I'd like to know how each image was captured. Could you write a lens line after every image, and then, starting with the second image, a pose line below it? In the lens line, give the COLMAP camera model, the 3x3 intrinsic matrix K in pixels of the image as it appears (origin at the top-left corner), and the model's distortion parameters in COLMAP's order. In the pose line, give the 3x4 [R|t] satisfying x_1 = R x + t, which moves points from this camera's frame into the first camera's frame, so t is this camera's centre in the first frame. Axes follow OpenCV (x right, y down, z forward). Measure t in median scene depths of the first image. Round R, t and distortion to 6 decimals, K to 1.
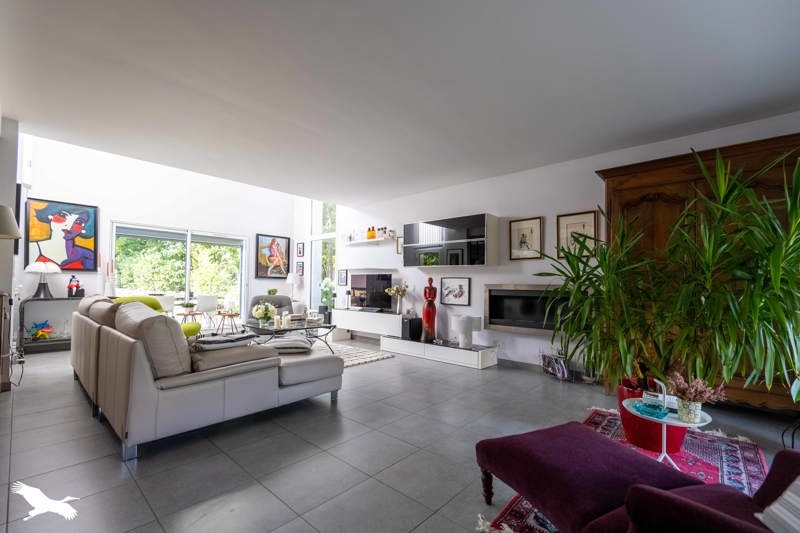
lens RADIAL K [[337.3, 0, 402.2], [0, 337.3, 280.8], [0, 0, 1]] dist [0.000605, 0.000056]
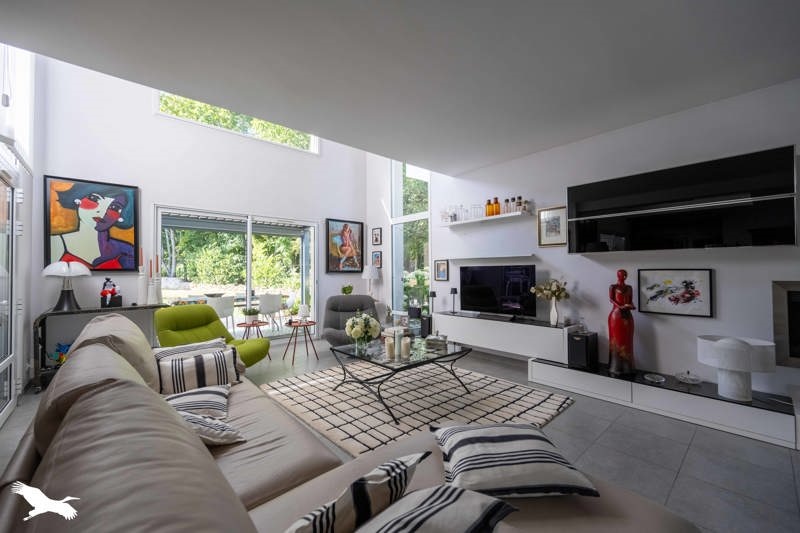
lens RADIAL K [[321.5, 0, 400.0], [0, 321.5, 266.5], [0, 0, 1]] dist [-0.000430, -0.000072]
pose [[0.993073, -0.025100, -0.114783, -0.230488], [0.024582, 0.999680, -0.005925, -0.020216], [0.114895, 0.003062, 0.993373, 0.340197]]
